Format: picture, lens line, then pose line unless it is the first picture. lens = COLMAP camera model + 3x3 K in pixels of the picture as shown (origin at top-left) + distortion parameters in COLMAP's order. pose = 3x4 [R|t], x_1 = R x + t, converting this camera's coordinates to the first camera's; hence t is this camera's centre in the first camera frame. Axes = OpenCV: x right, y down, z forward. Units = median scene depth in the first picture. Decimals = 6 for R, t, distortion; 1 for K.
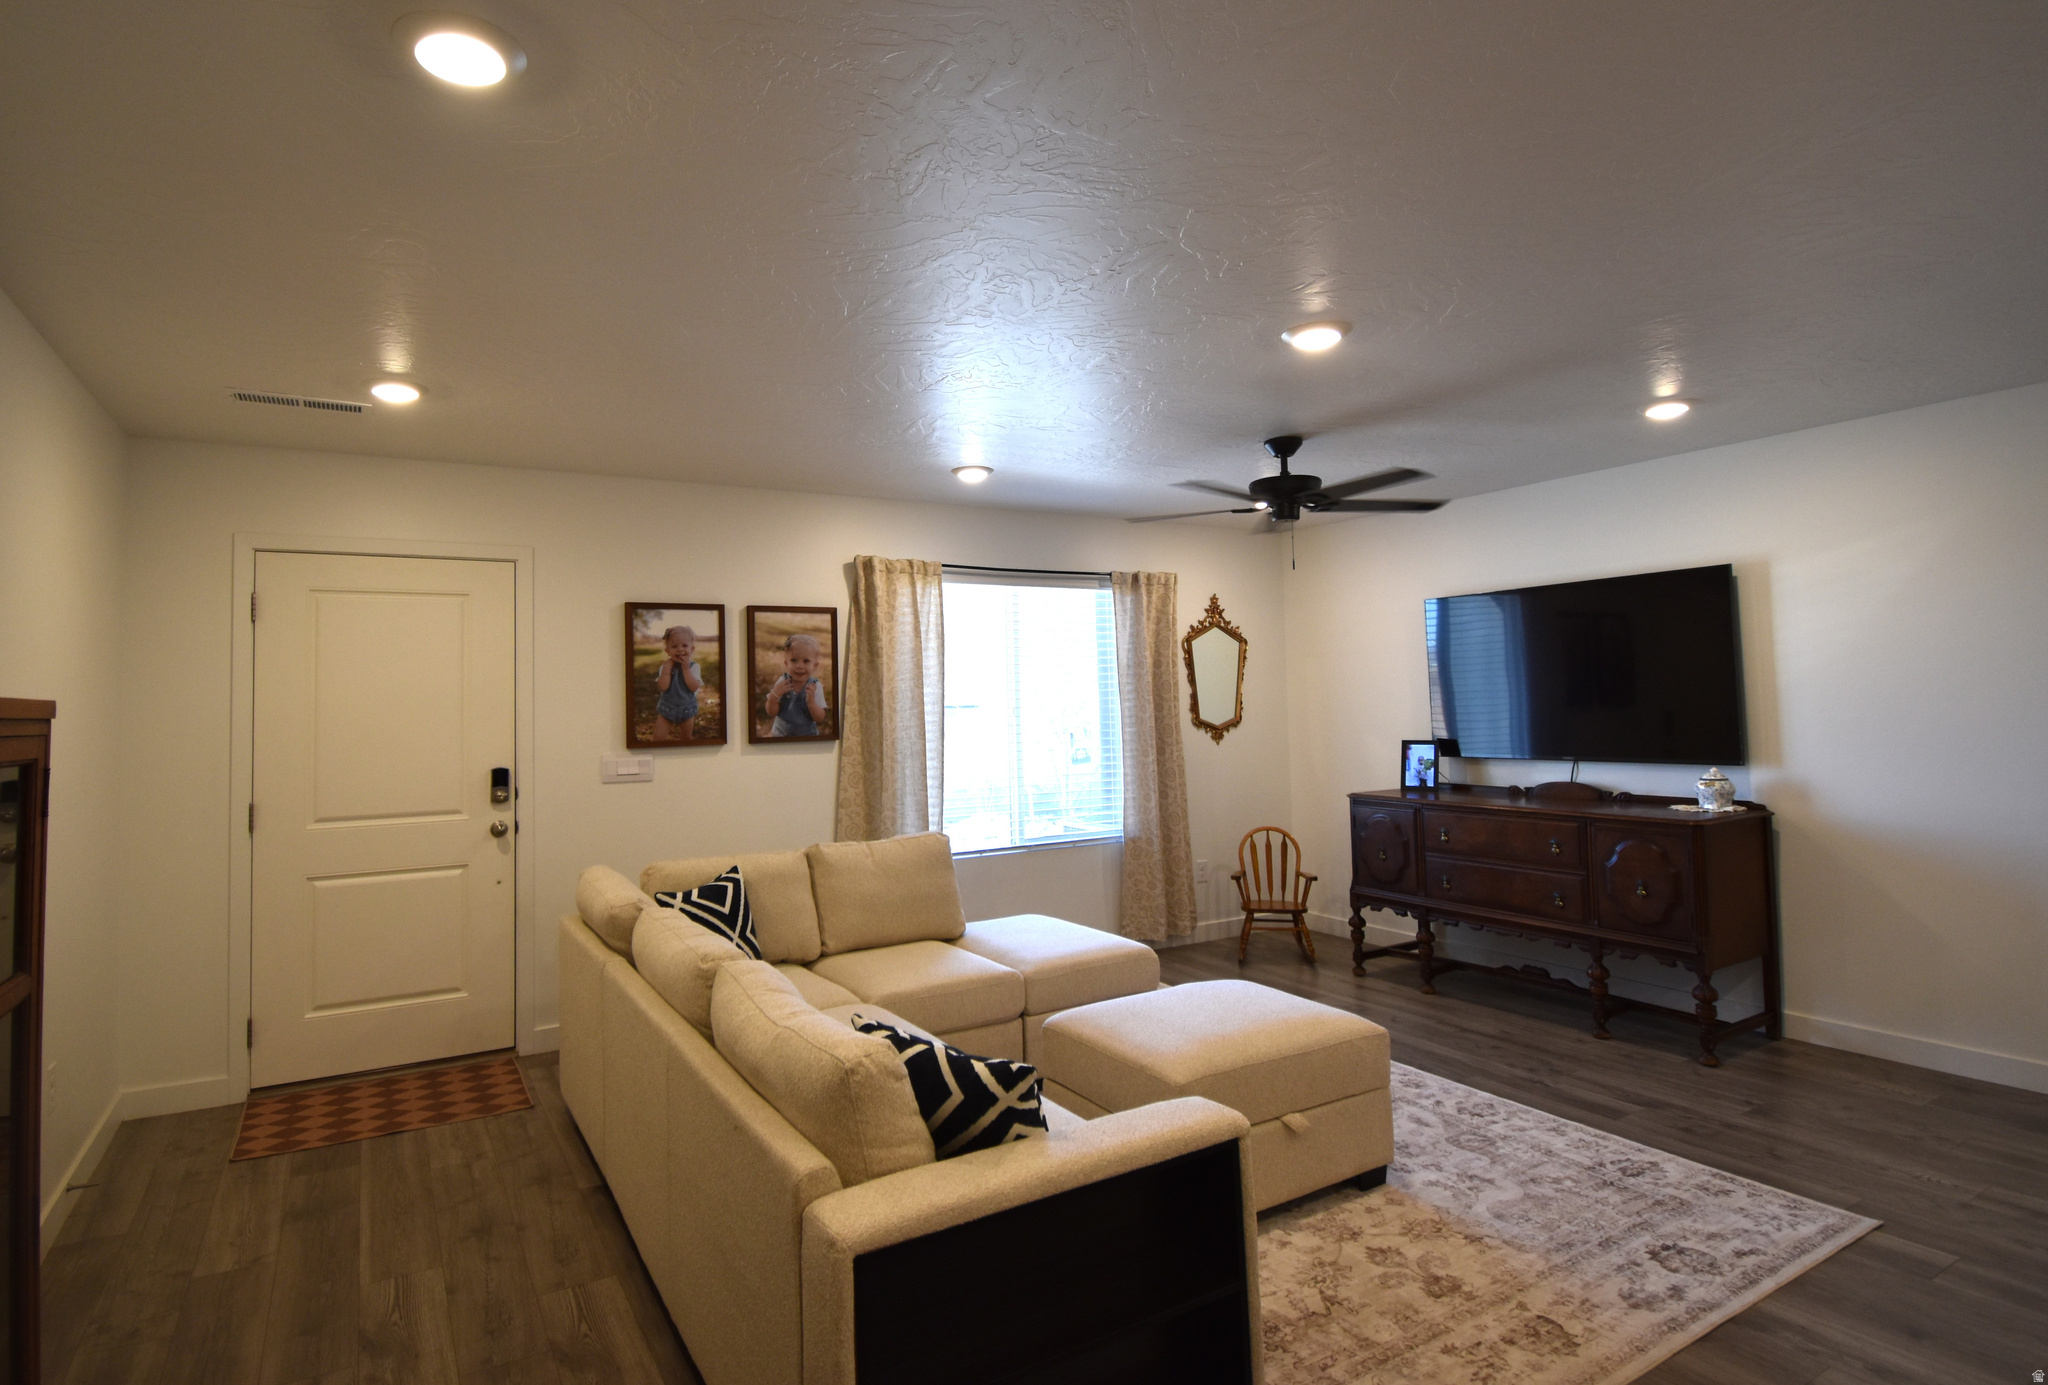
lens RADIAL K [[1052.0, 0, 1019.0], [0, 1052.0, 682.5], [0, 0, 1]] dist [0.017498, -0.001339]
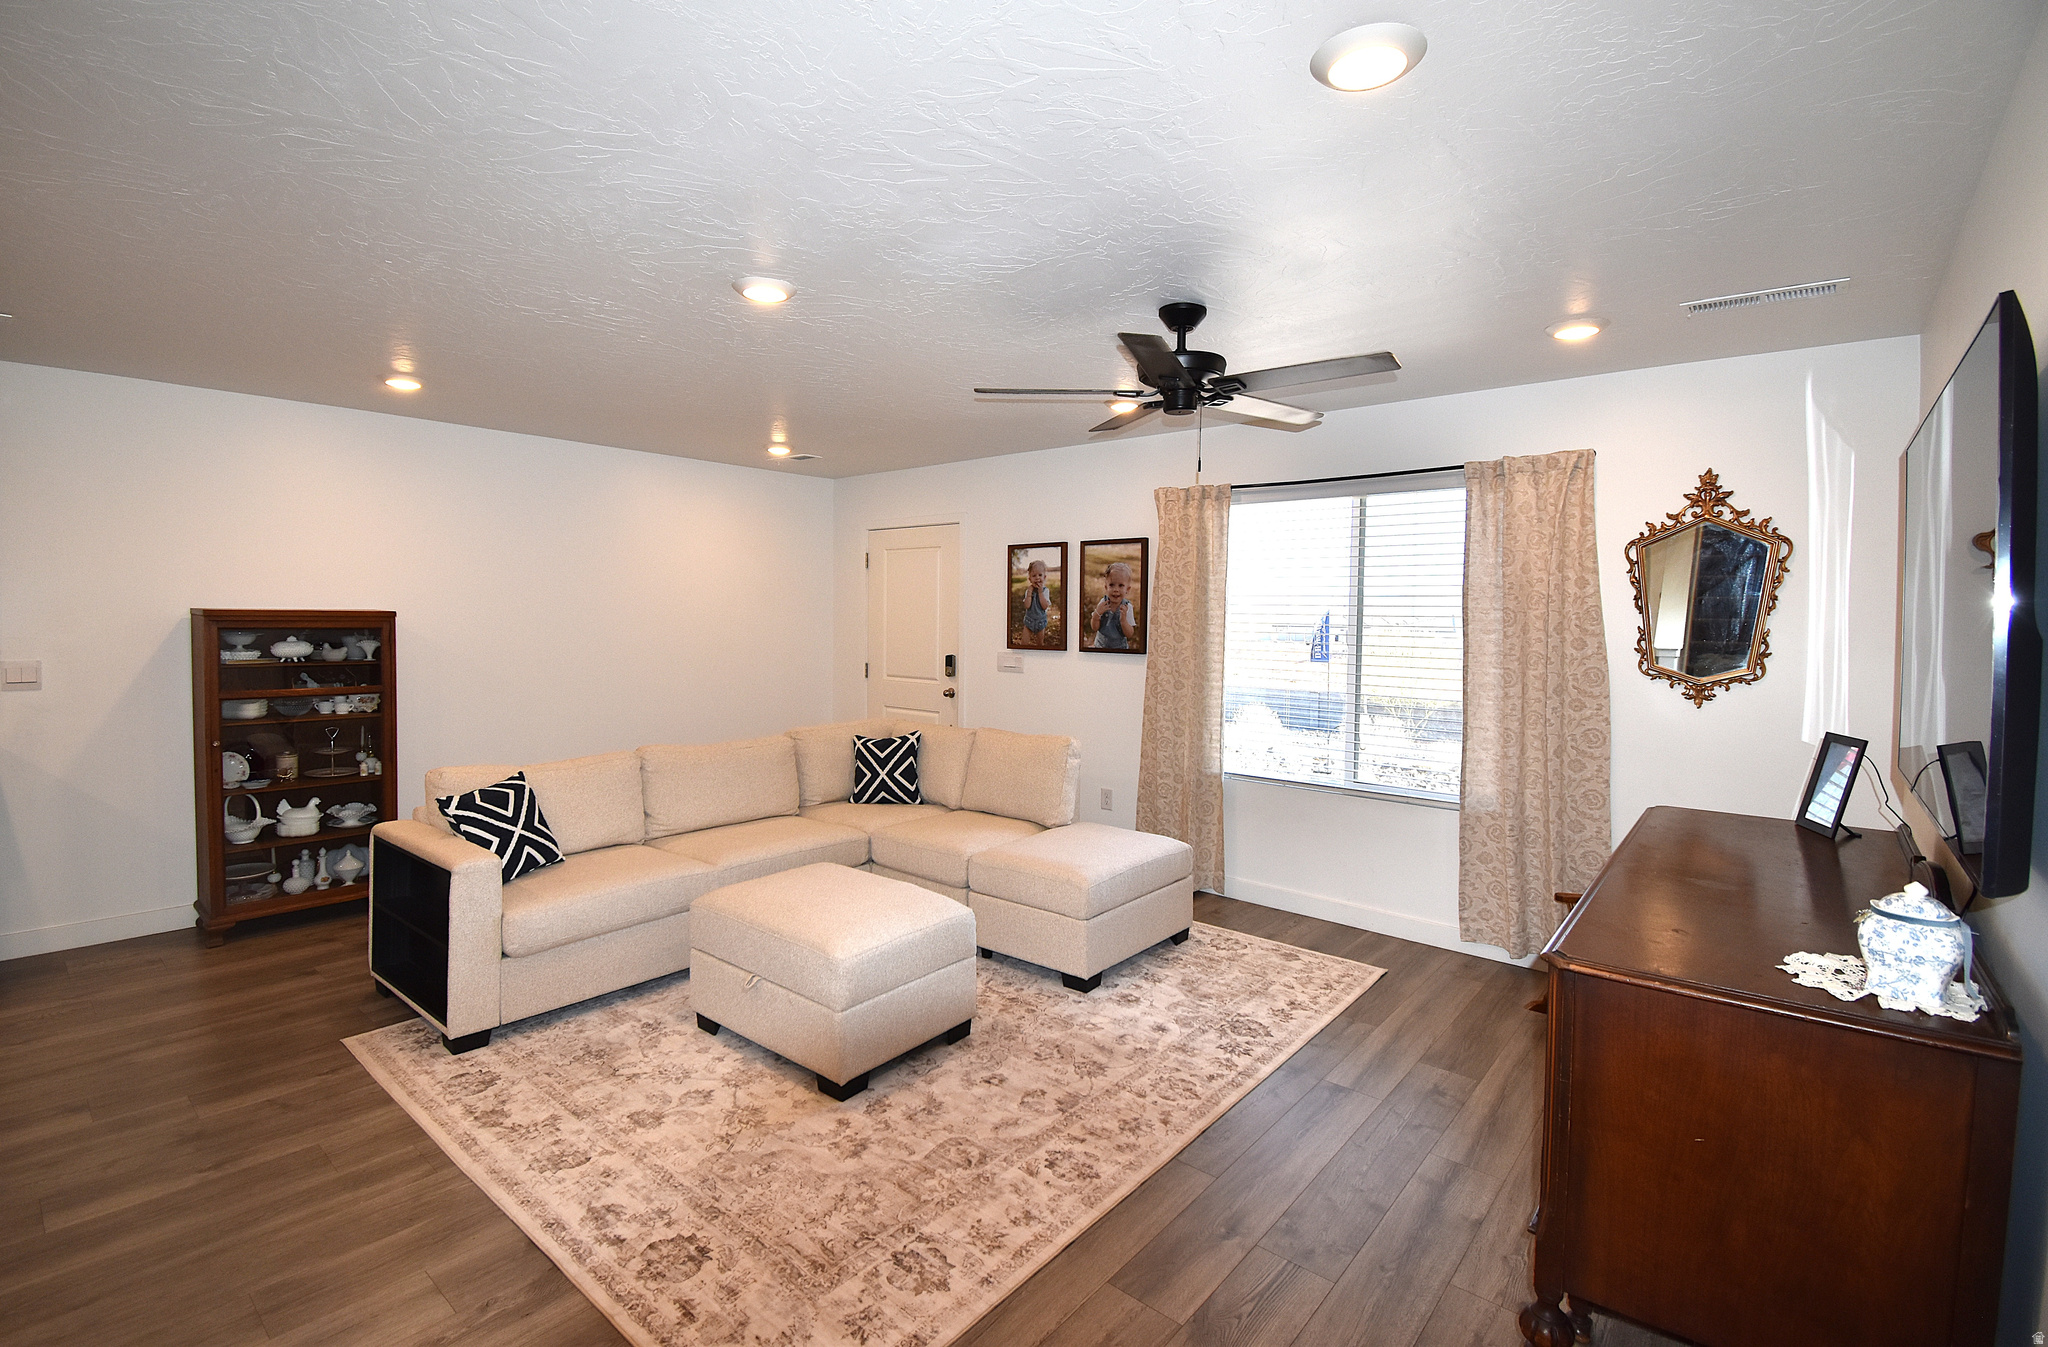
lens RADIAL K [[930.3, 0, 1022.0], [0, 930.3, 689.8], [0, 0, 1]] dist [0.004457, 0.000239]
pose [[0.320603, 0.098705, -0.942057, 0.798293], [-0.006106, 0.994750, 0.102148, -0.010094], [0.947194, -0.026997, 0.319522, 0.585878]]
